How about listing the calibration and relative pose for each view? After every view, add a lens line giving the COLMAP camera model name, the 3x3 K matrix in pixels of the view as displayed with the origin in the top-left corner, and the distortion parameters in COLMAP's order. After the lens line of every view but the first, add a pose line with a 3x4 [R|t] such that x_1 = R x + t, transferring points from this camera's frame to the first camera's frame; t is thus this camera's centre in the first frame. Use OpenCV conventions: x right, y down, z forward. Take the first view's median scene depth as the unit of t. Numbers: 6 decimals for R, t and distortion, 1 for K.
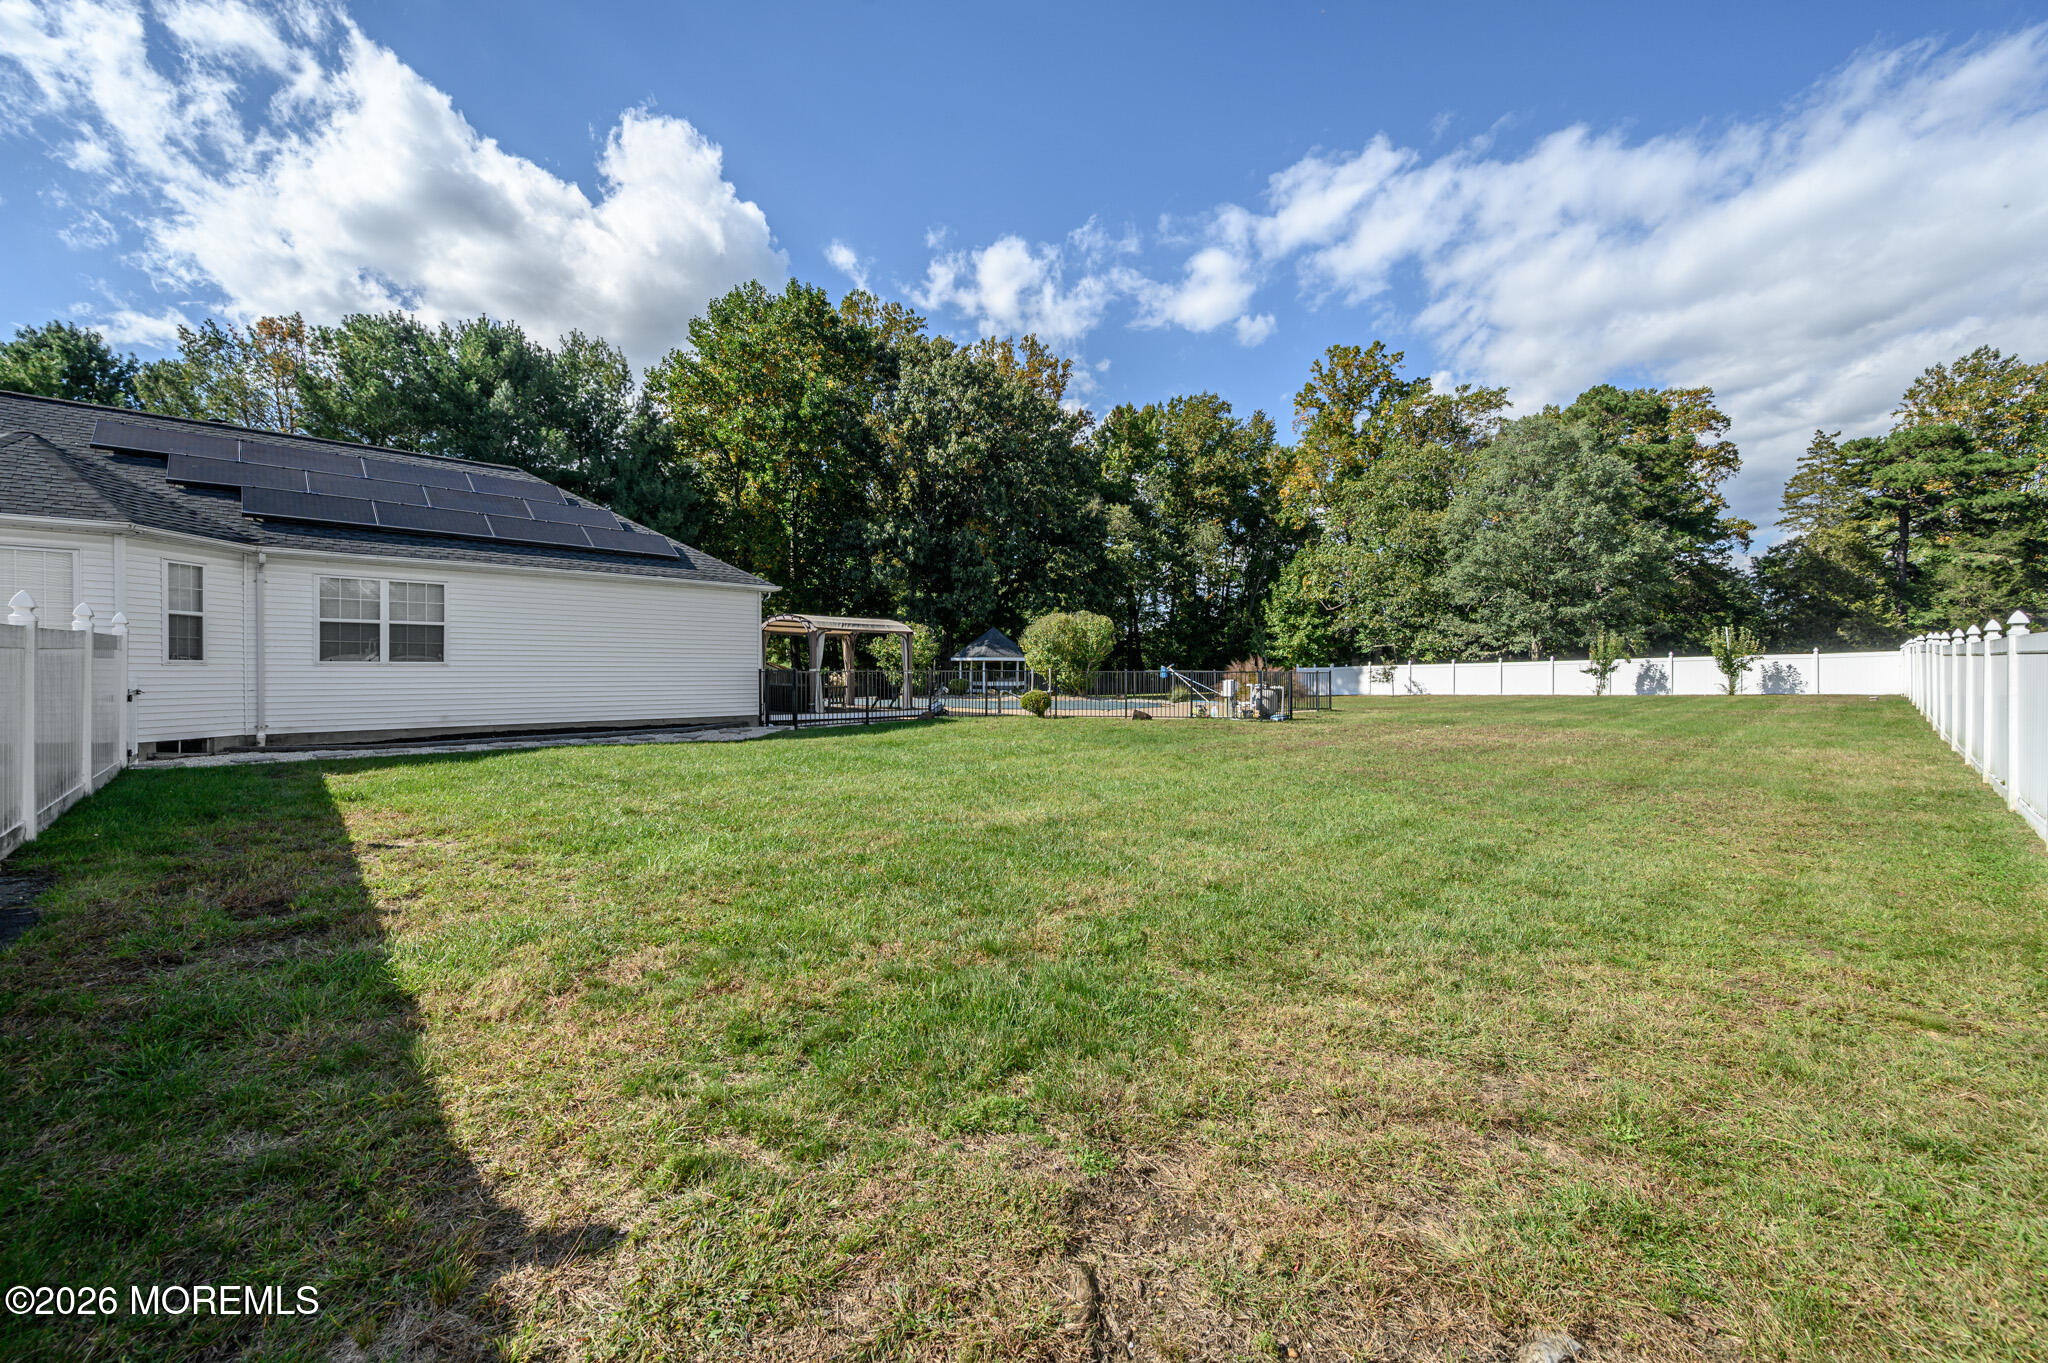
lens RADIAL K [[797.7, 0, 1021.6], [0, 797.7, 675.4], [0, 0, 1]] dist [0.001117, 0.000164]
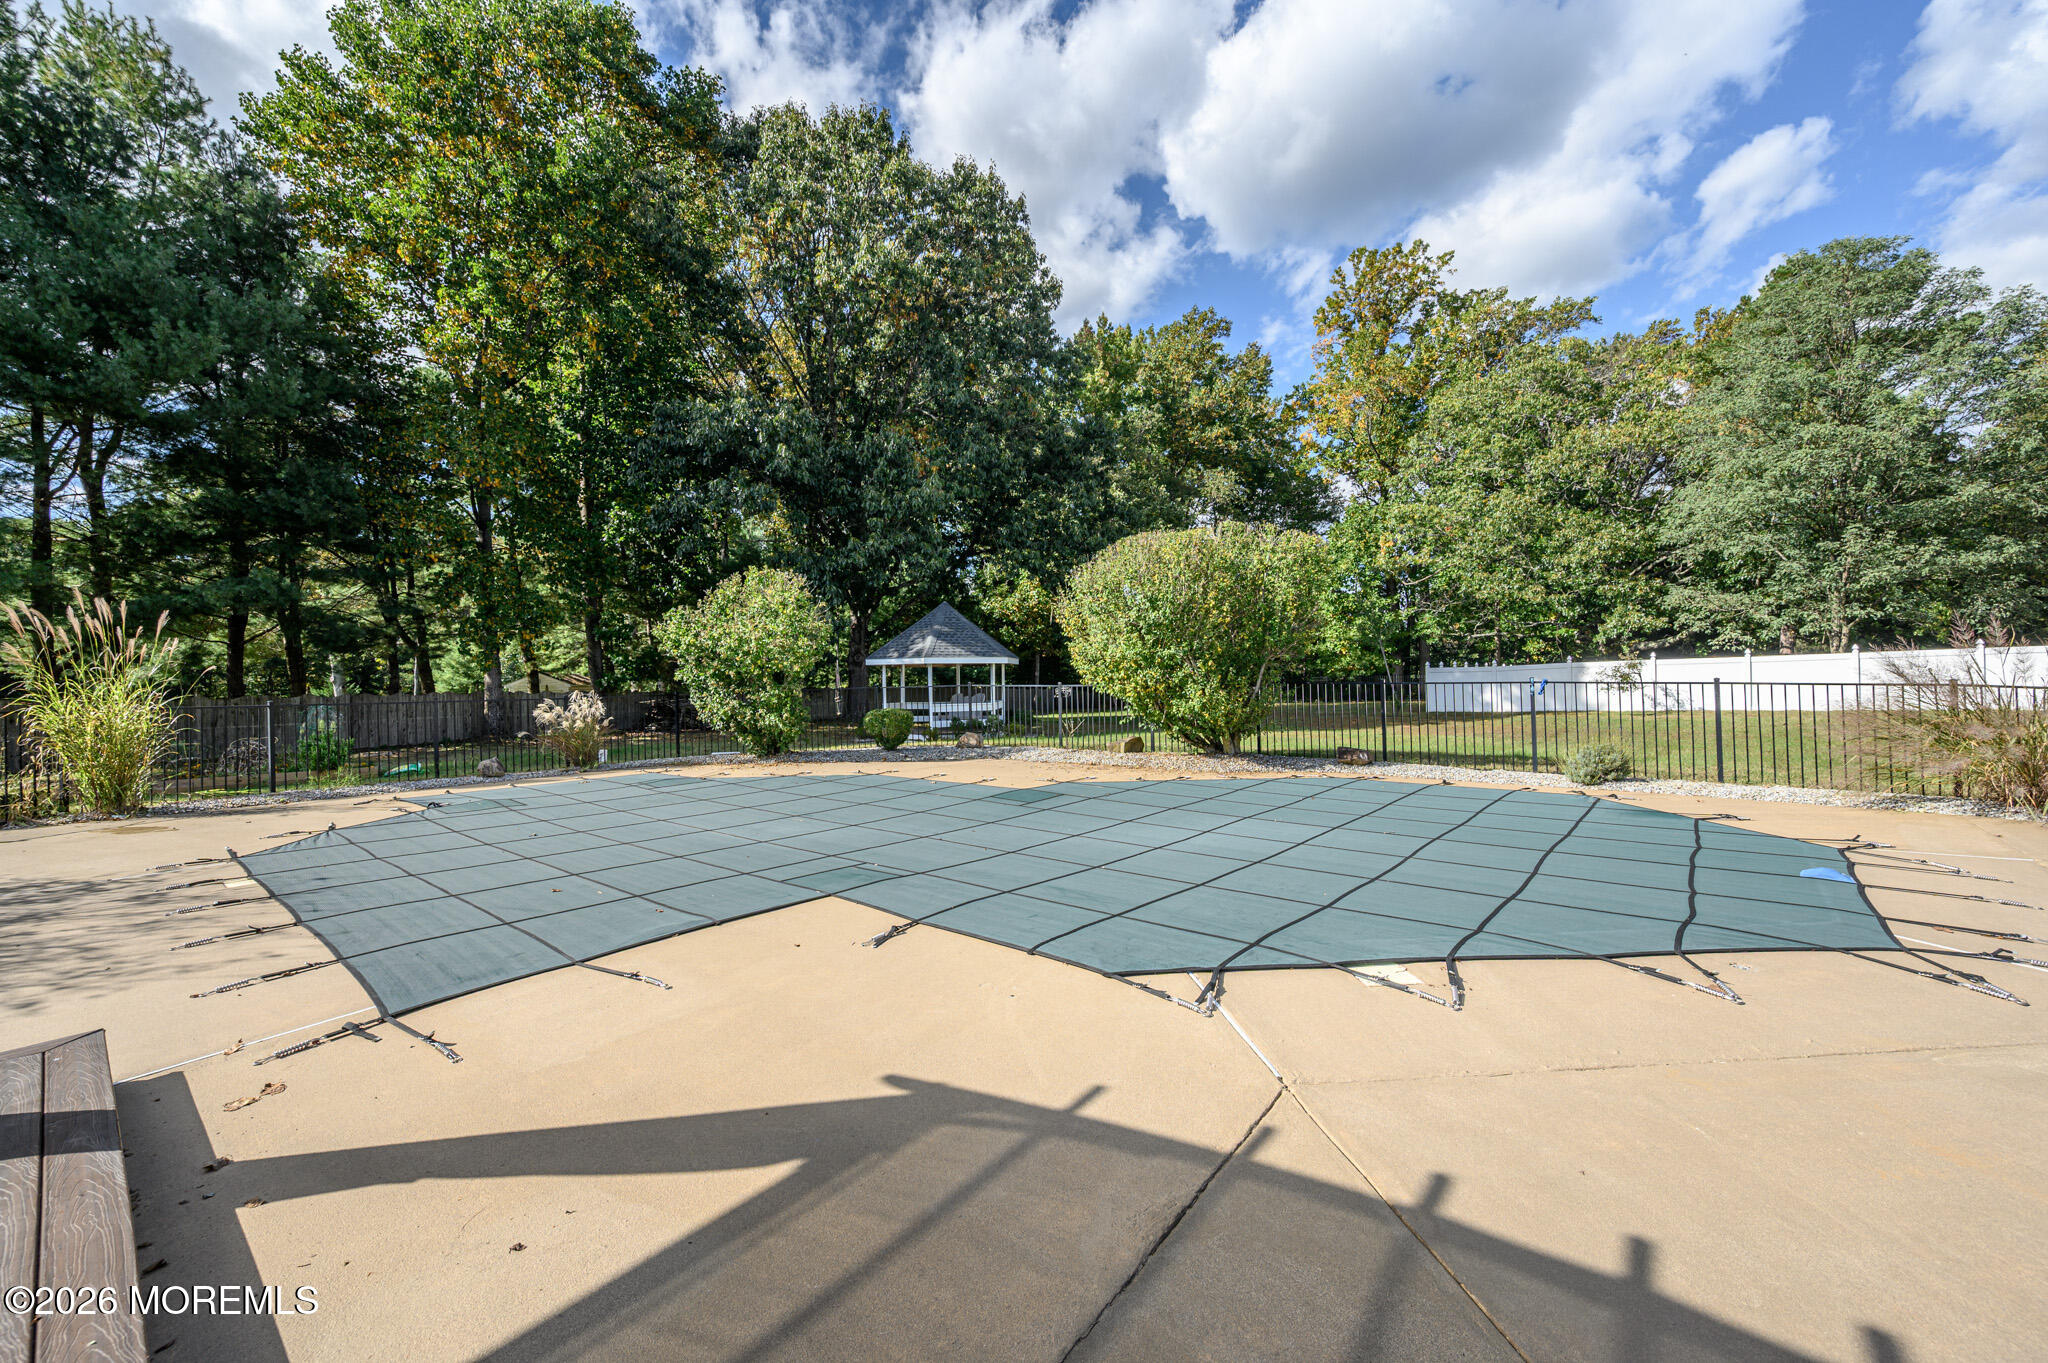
lens RADIAL K [[810.4, 0, 1022.5], [0, 810.4, 662.2], [0, 0, 1]] dist [0.001089, 0.000286]
pose [[0.993680, -0.016022, 0.111100, -0.040327], [0.018480, 0.999606, -0.021137, -0.006532], [-0.110717, 0.023056, 0.993584, 0.410081]]
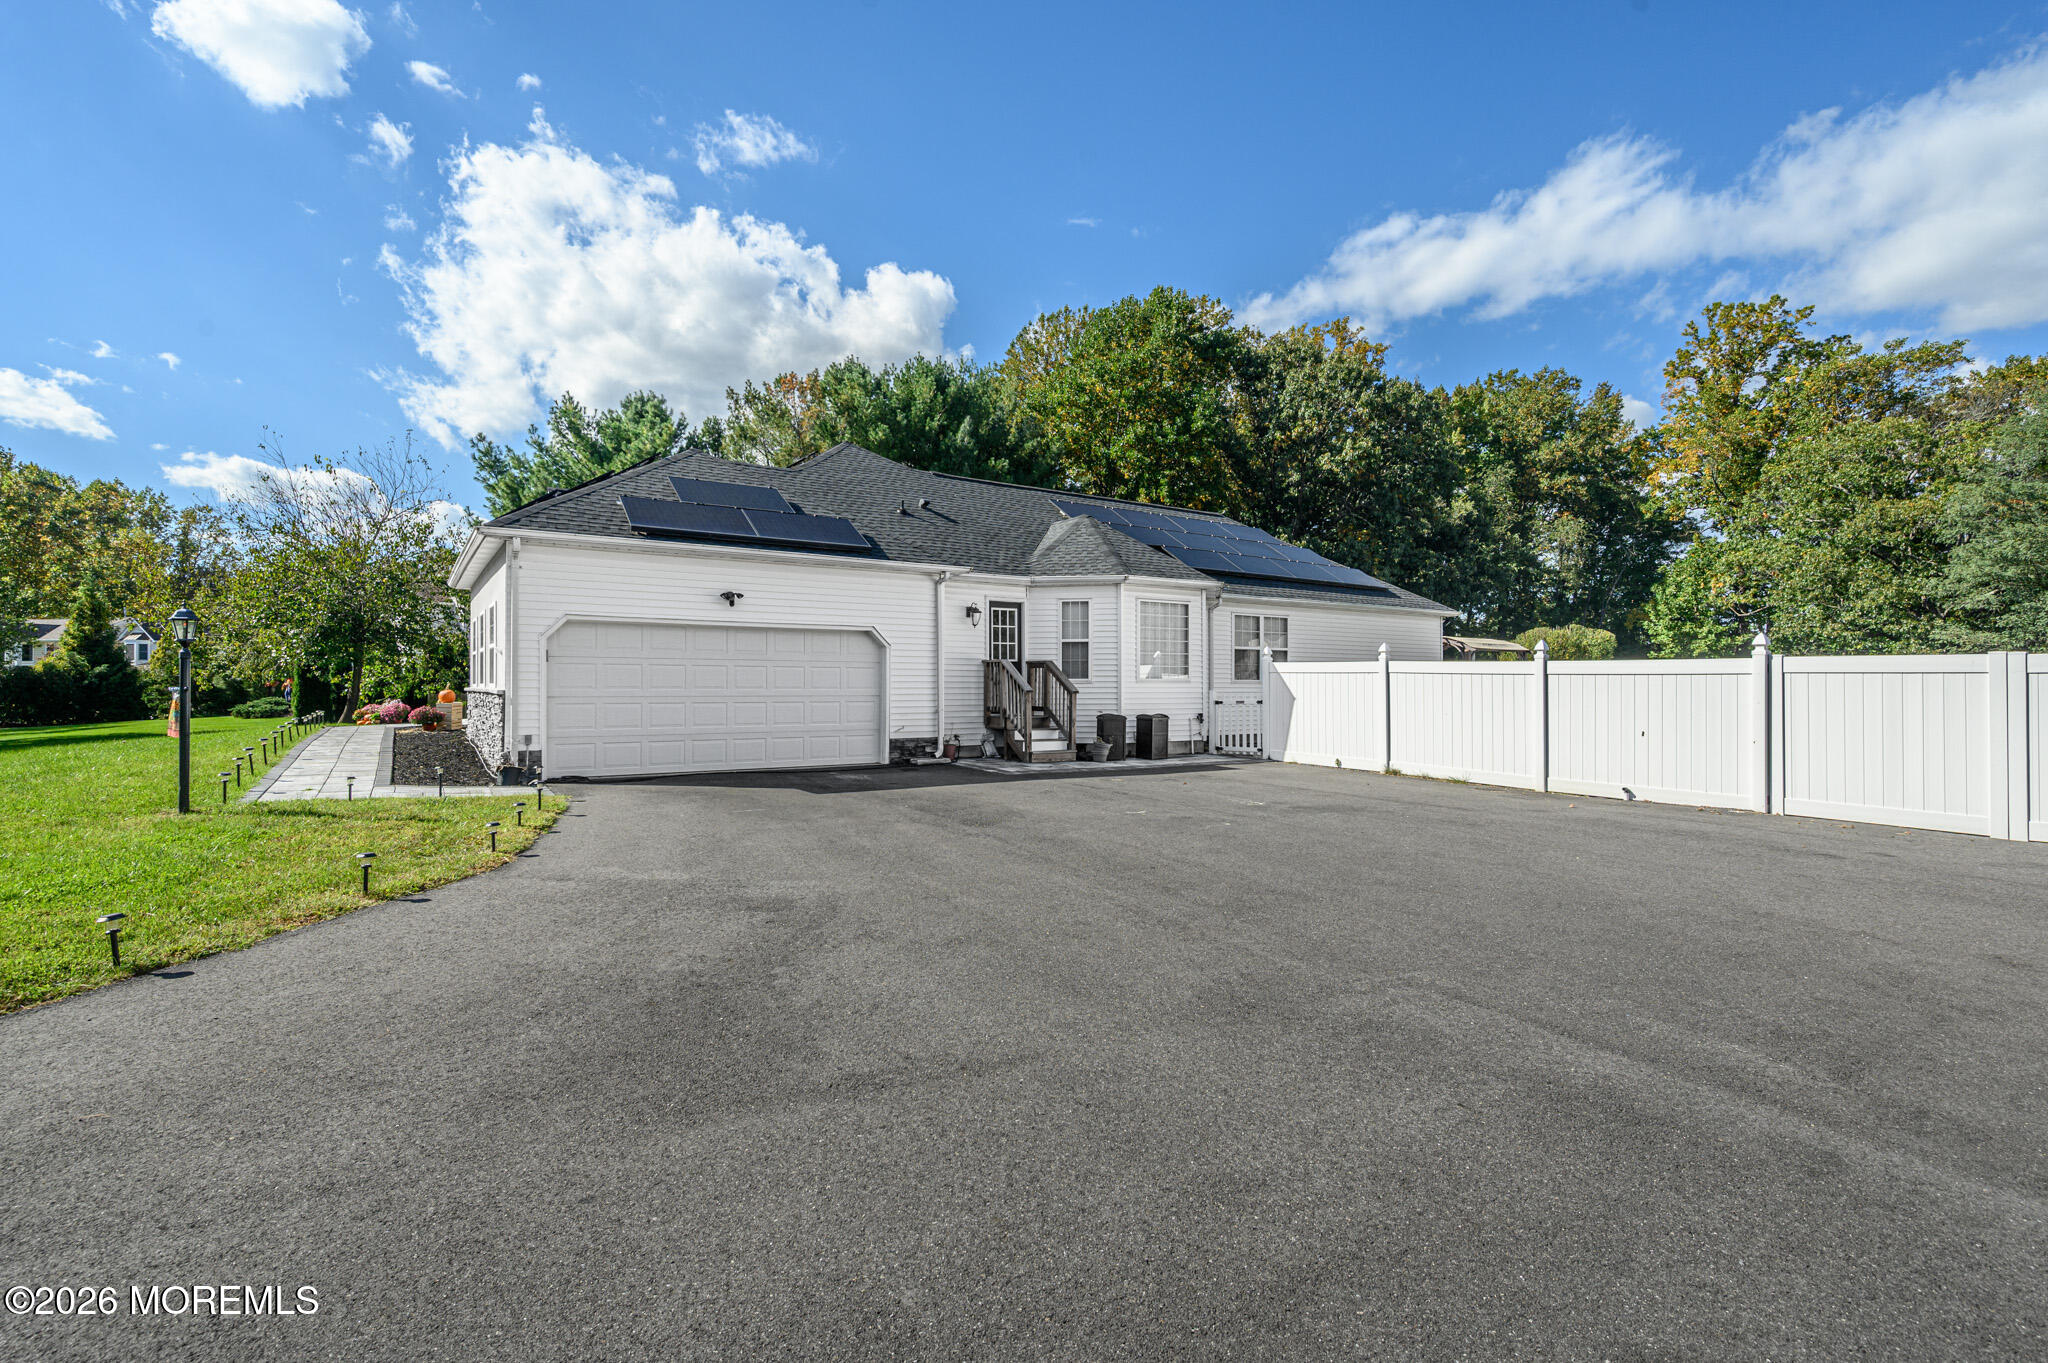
lens RADIAL K [[919.0, 0, 1016.9], [0, 919.0, 675.2], [0, 0, 1]] dist [-0.001313, 0.000081]
pose [[0.983193, -0.002518, -0.182554, -0.245812], [-0.000820, 0.999834, -0.018210, 0.000308], [0.182569, 0.018053, 0.983027, -0.134147]]
